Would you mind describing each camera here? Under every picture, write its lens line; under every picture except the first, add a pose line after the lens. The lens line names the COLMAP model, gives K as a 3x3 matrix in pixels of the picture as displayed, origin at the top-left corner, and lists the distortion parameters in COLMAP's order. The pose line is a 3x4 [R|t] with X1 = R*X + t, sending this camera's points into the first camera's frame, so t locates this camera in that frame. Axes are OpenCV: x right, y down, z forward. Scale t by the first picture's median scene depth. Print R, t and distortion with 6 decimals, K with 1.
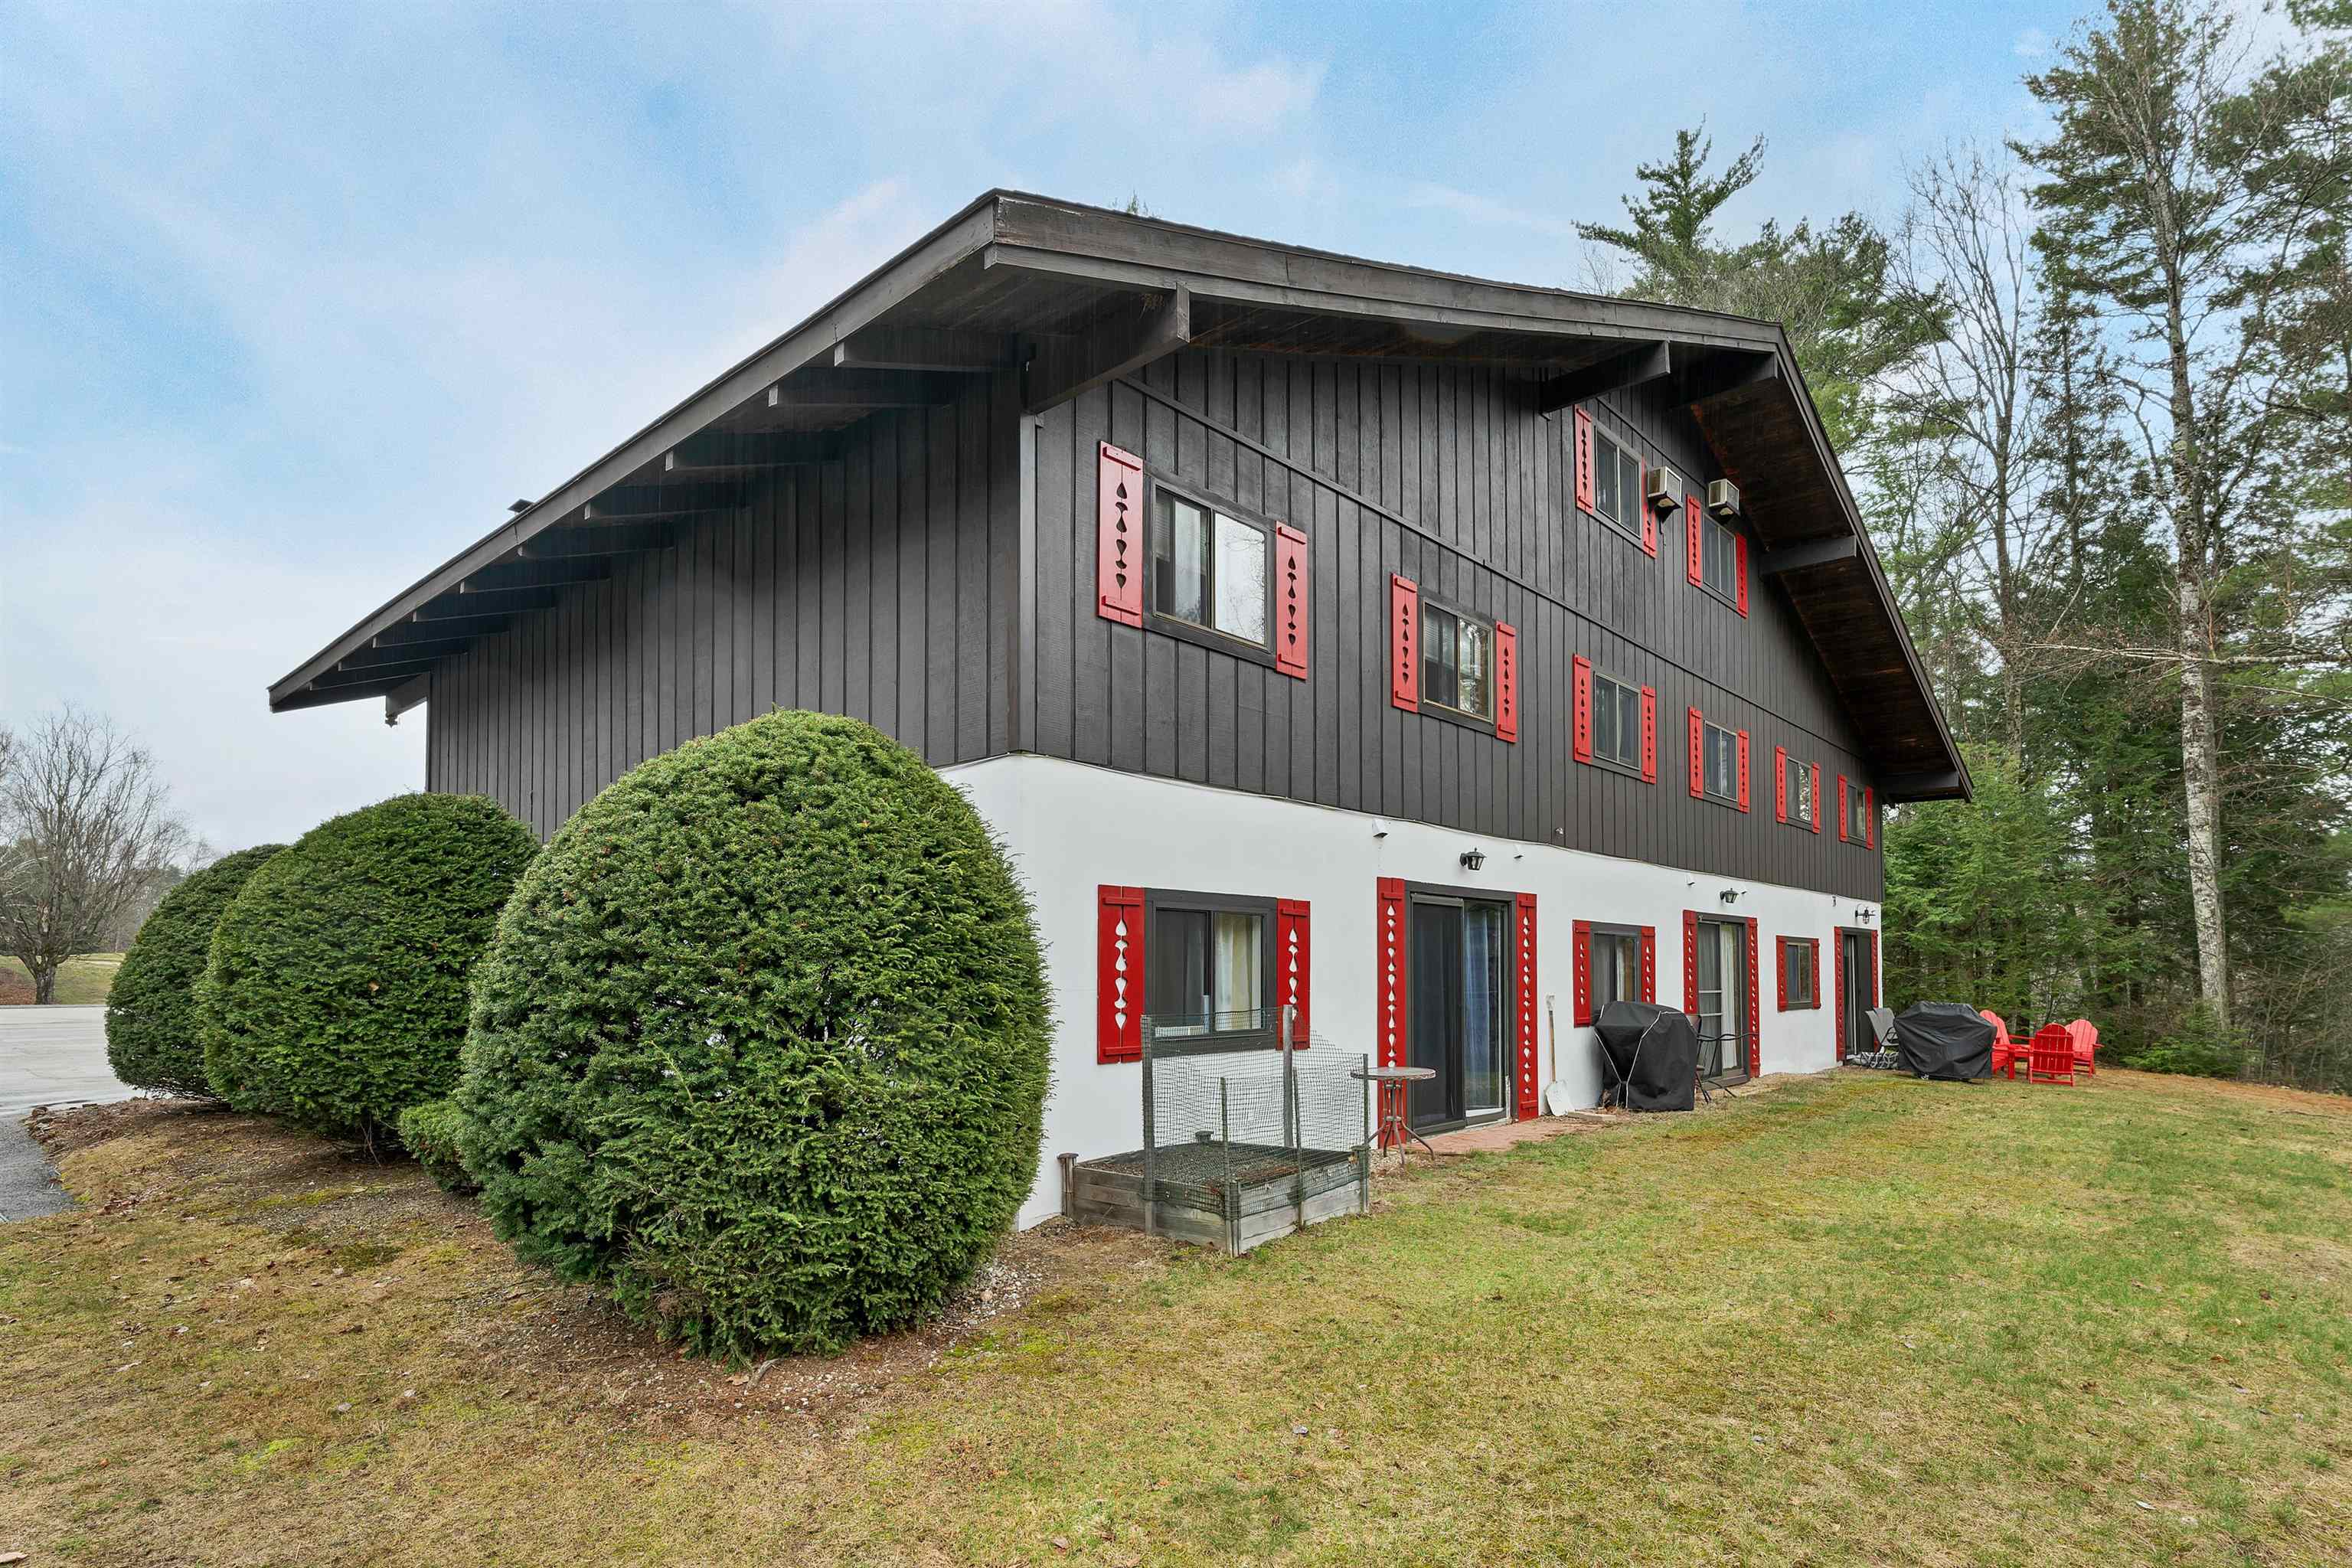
lens RADIAL K [[1200.3, 0, 1202.3], [0, 1200.3, 930.6], [0, 0, 1]] dist [0.001801, 0.000536]
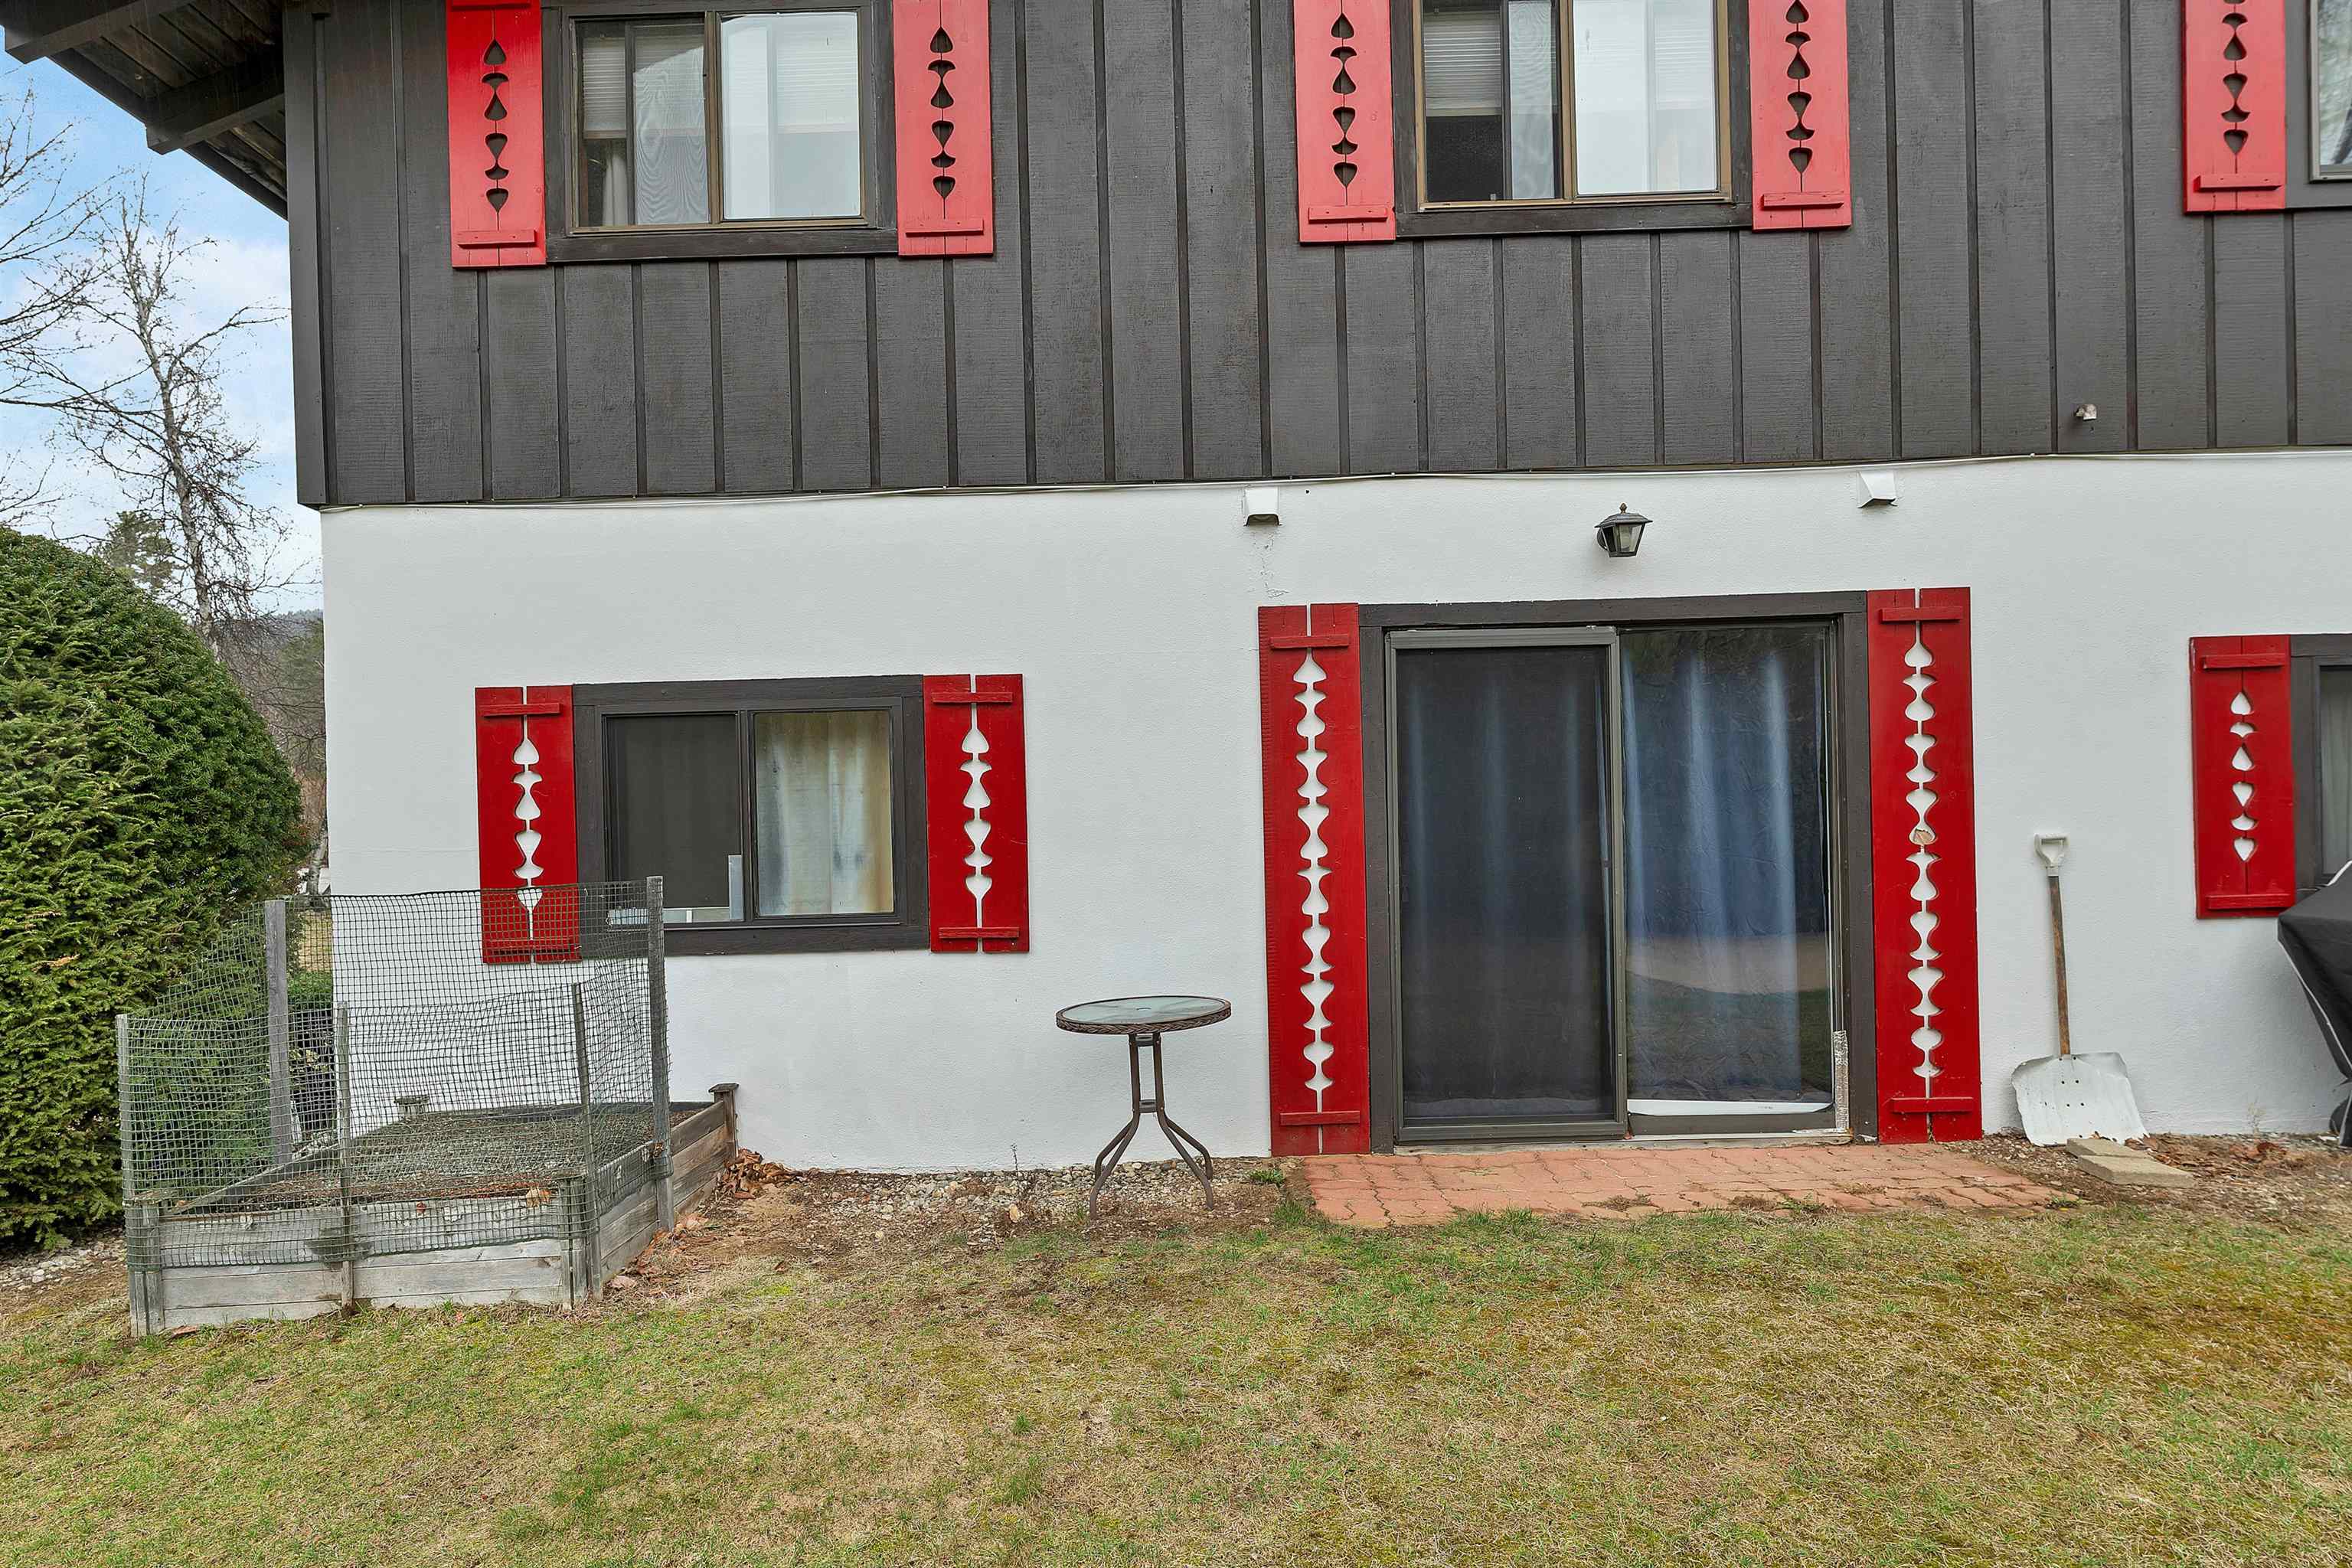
lens RADIAL K [[1230.8, 0, 1181.6], [0, 1230.8, 817.1], [0, 0, 1]] dist [-0.003662, 0.002190]
pose [[0.661870, -0.014641, -0.749475, 0.460558], [0.054181, 0.998129, 0.028350, 0.022910], [0.747658, -0.059372, 0.661425, 0.586535]]
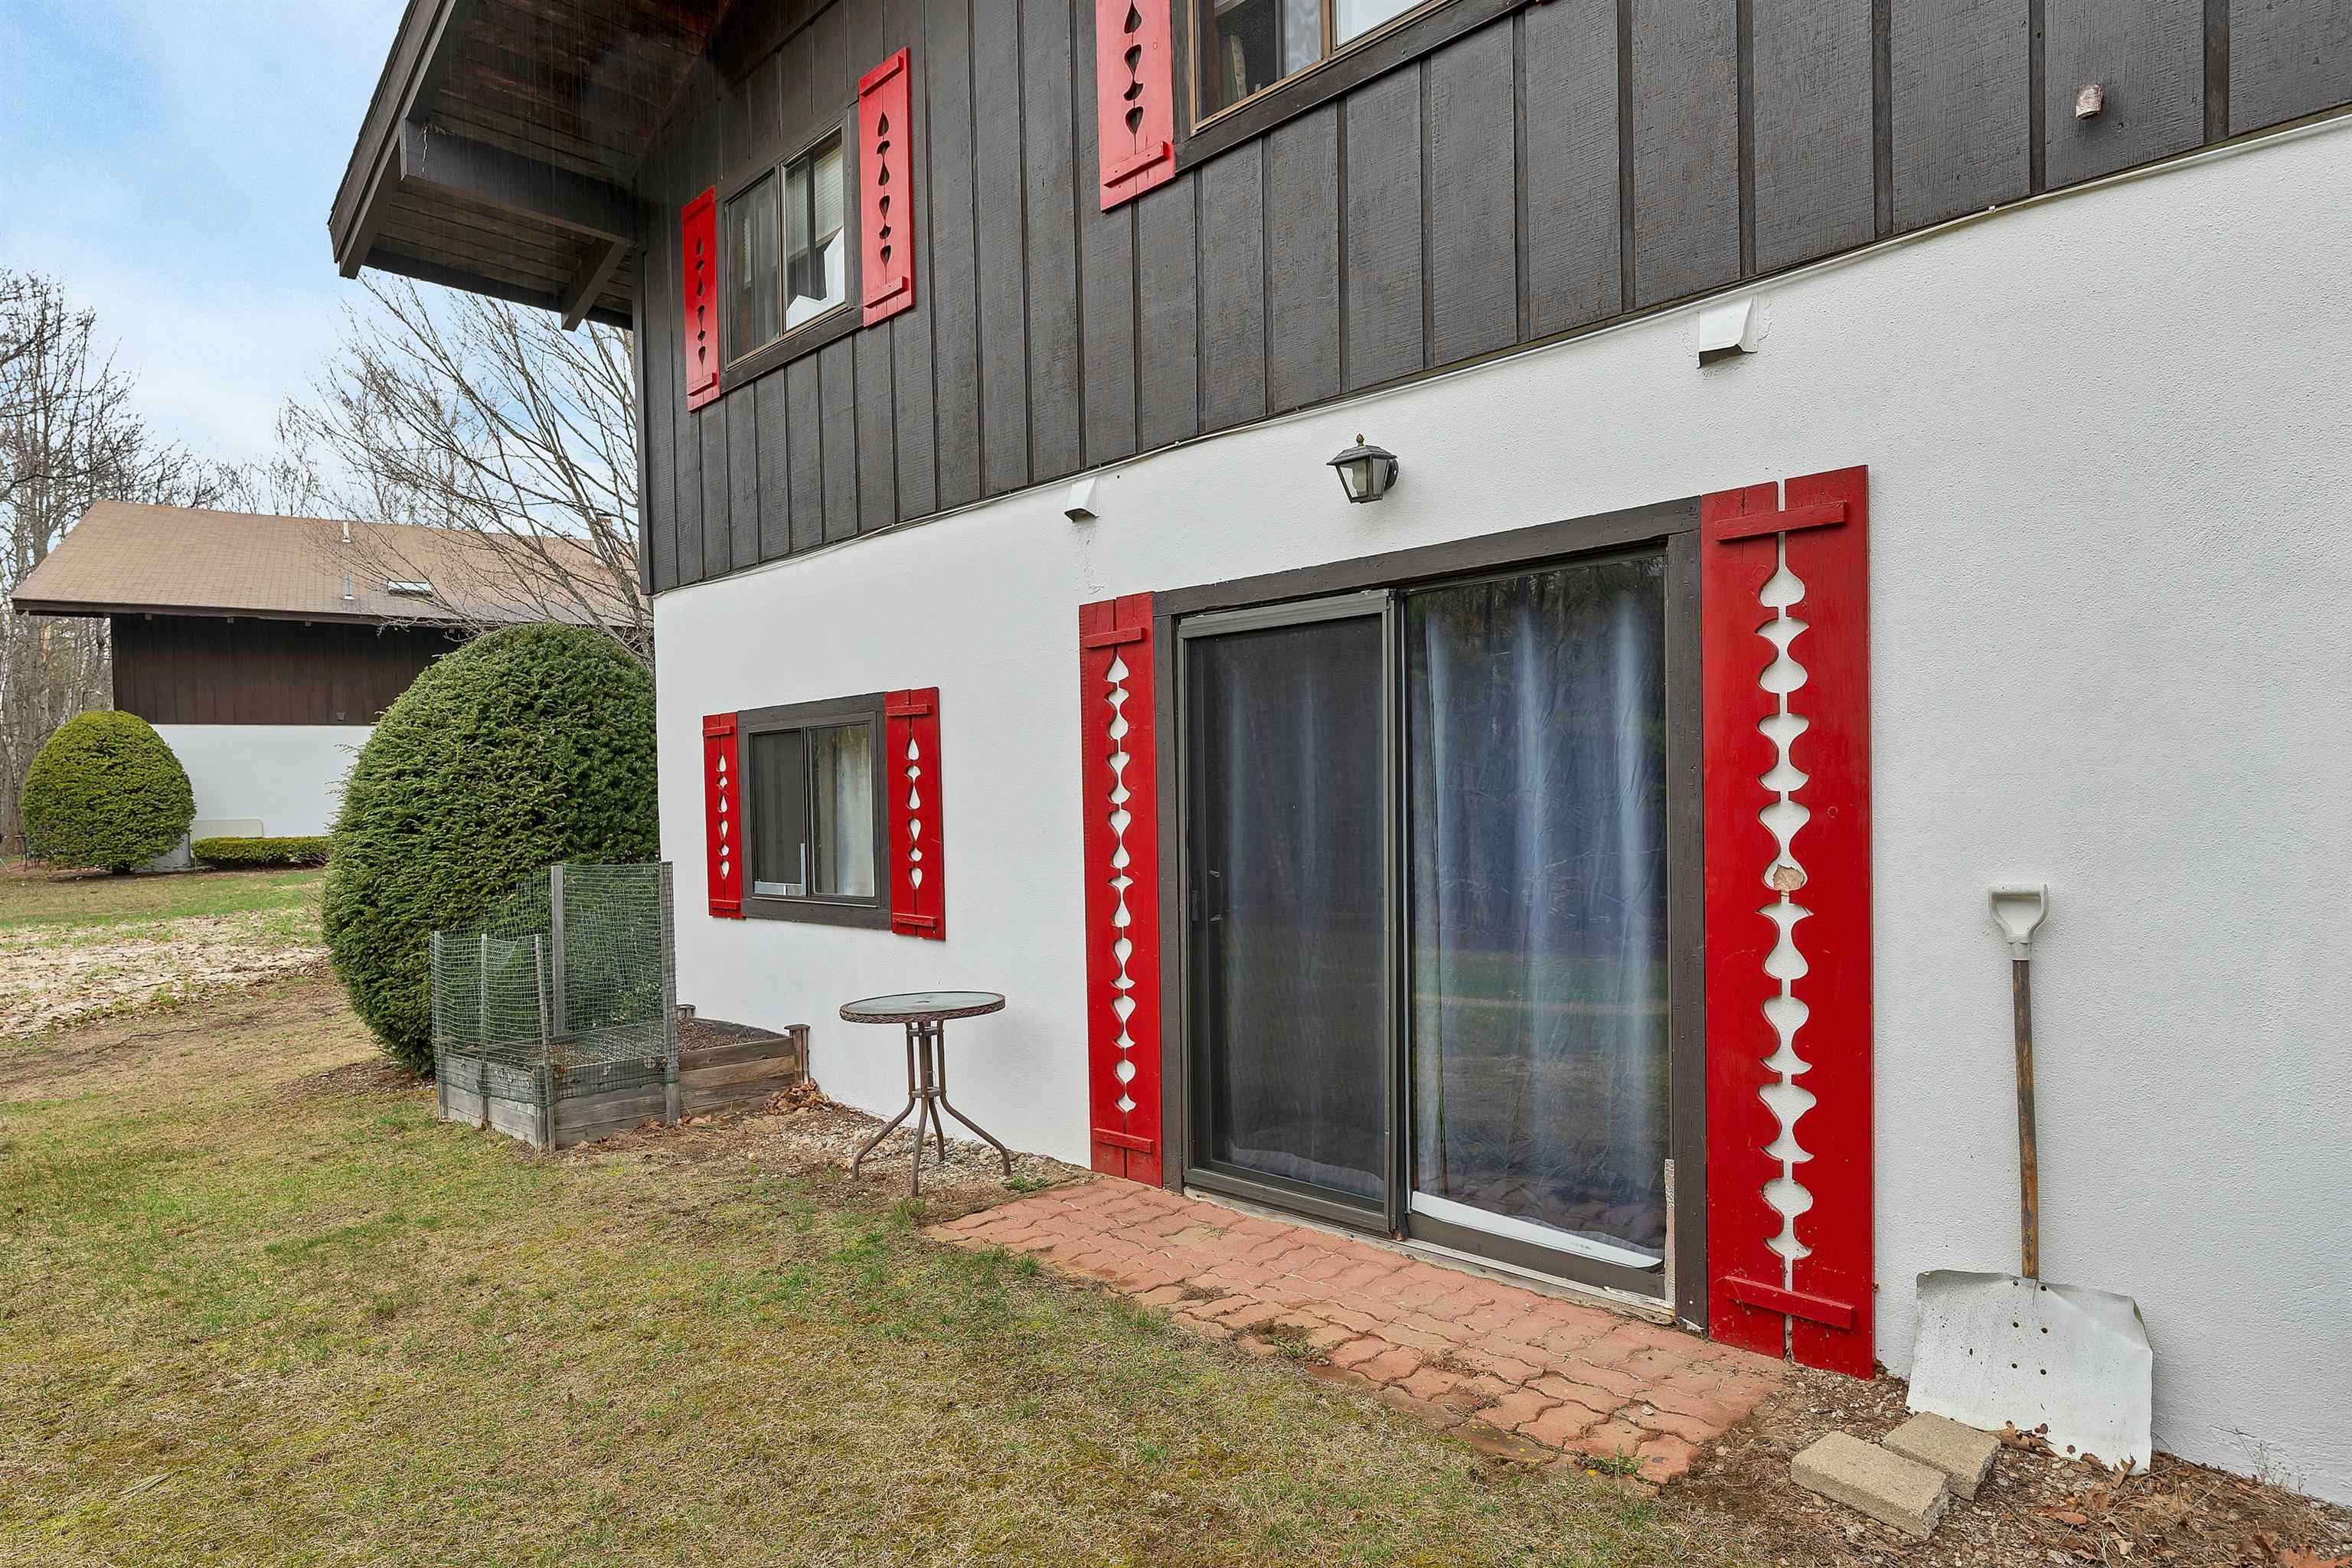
lens RADIAL K [[1334.0, 0, 1192.7], [0, 1334.0, 829.7], [0, 0, 1]] dist [-0.003514, -0.003992]
pose [[-0.045193, 0.024707, -0.998673, 0.618870], [0.060103, 0.997950, 0.021969, 0.031879], [0.997169, -0.059030, -0.046585, 0.977011]]
